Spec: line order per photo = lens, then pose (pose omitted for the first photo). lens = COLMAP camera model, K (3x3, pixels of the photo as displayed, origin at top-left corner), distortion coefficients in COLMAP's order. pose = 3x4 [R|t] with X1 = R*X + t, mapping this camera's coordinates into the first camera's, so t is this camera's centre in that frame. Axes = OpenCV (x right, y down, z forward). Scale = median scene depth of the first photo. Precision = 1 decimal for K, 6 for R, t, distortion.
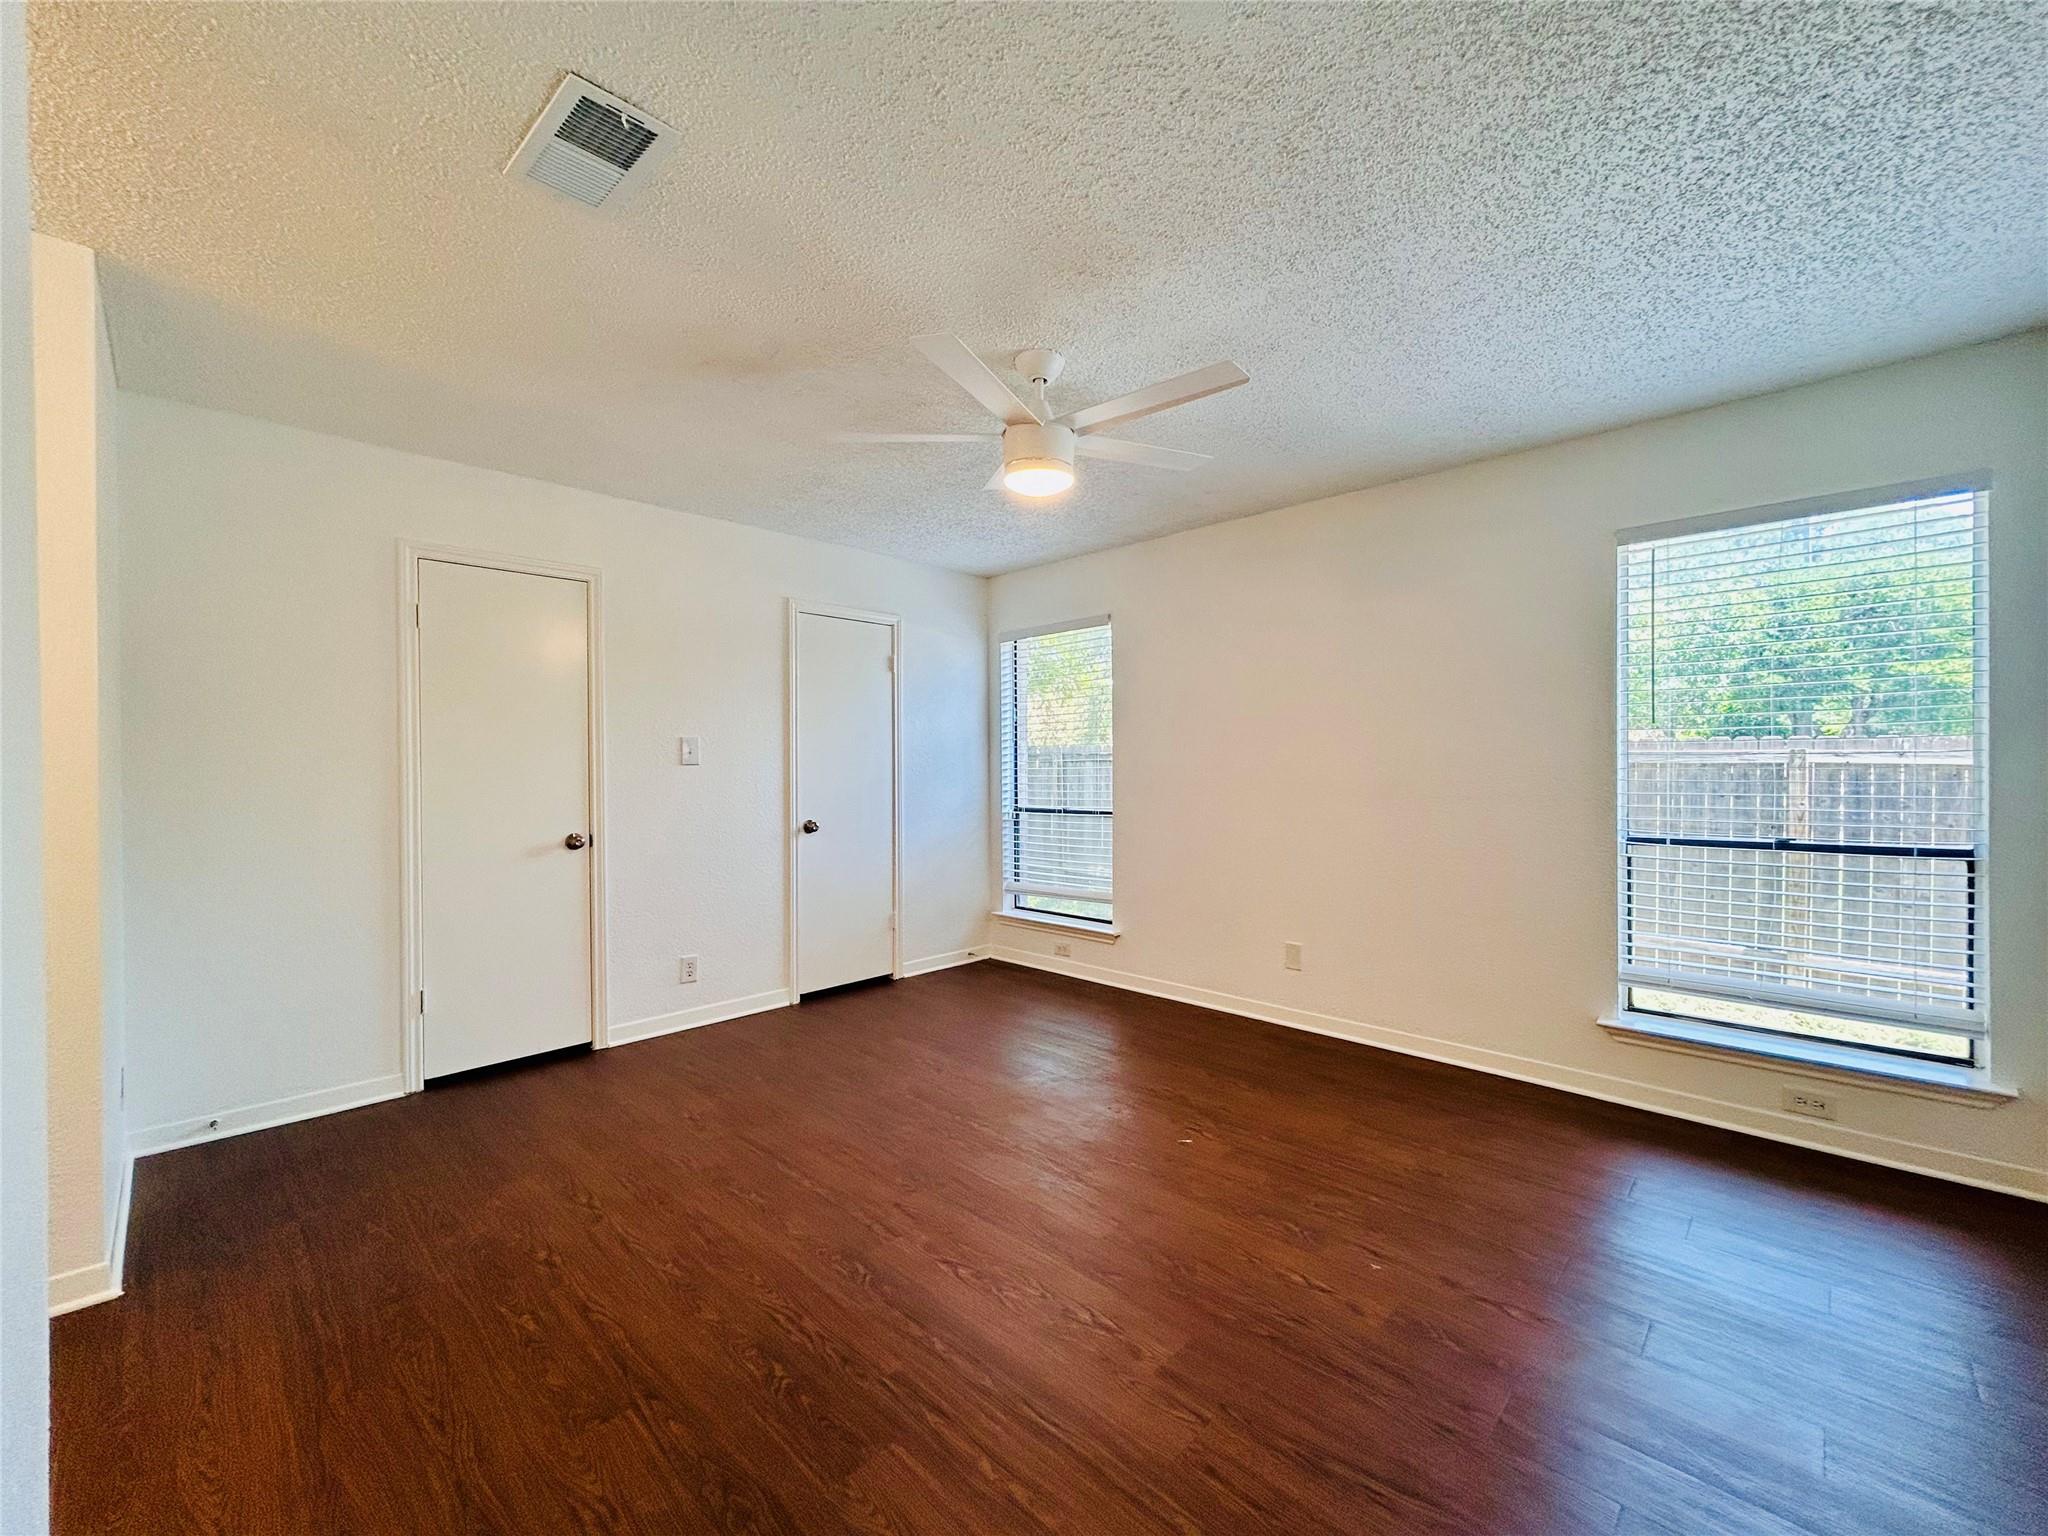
lens RADIAL K [[821.0, 0, 1027.4], [0, 821.0, 767.1], [0, 0, 1]] dist [-0.002328, 0.000776]
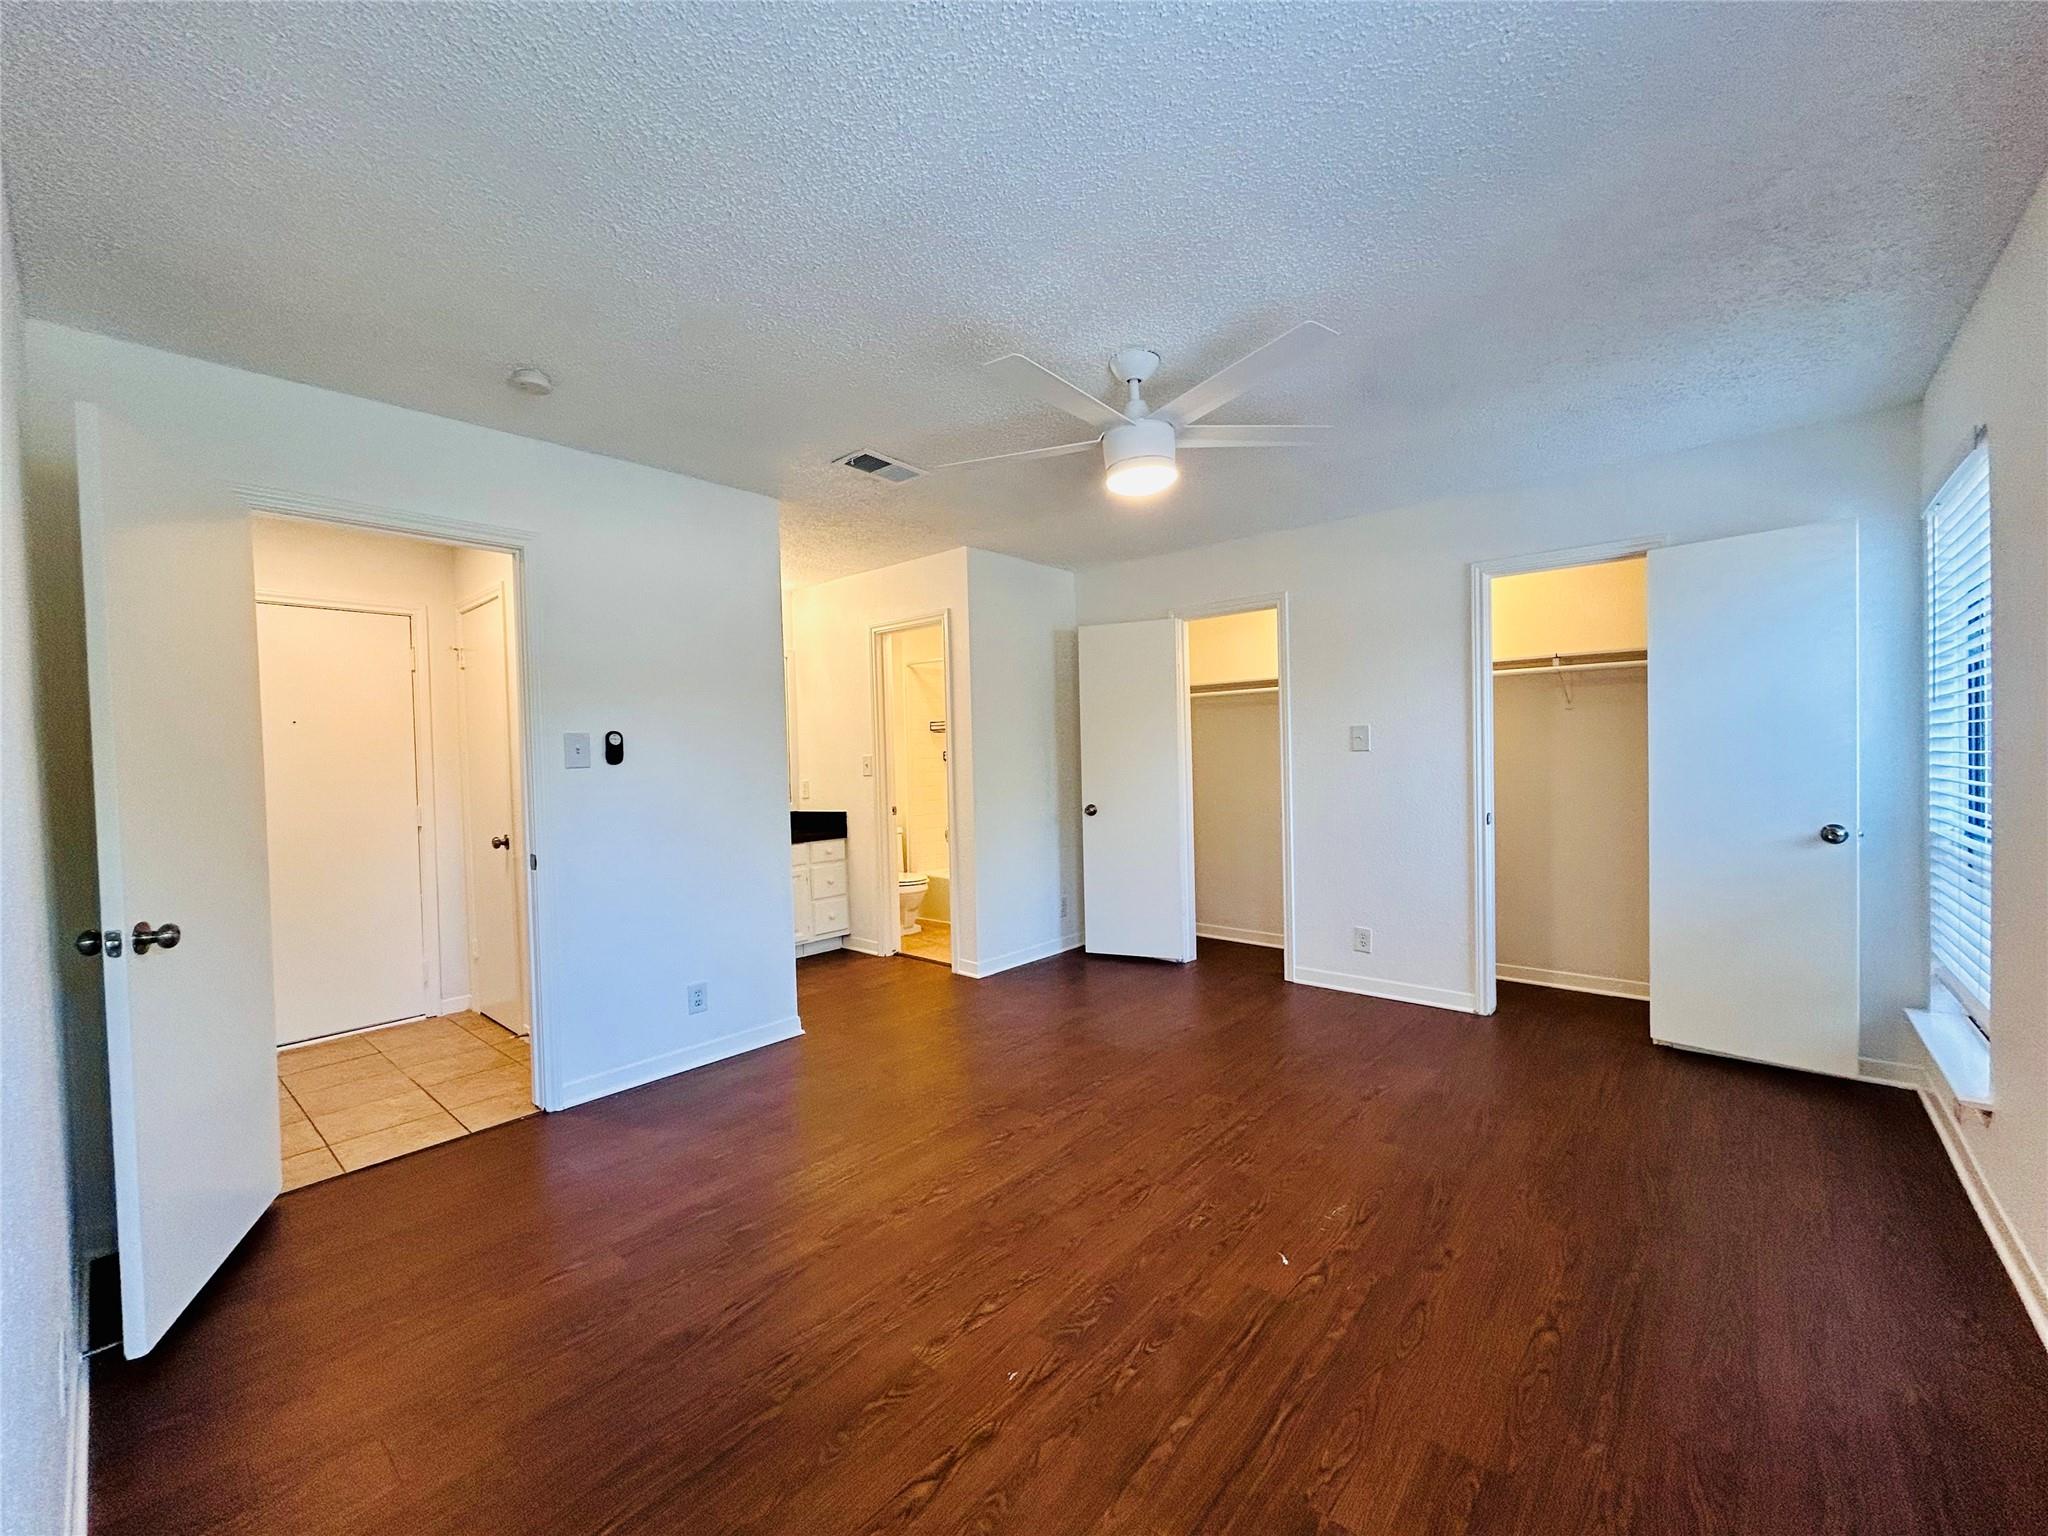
lens RADIAL K [[821.0, 0, 1027.4], [0, 821.0, 767.1], [0, 0, 1]] dist [-0.002328, 0.000776]
pose [[0.039926, 0.028789, -0.998788, 0.990019], [0.029991, 0.999100, 0.029997, -0.044268], [0.998752, -0.031152, 0.039026, 0.781782]]
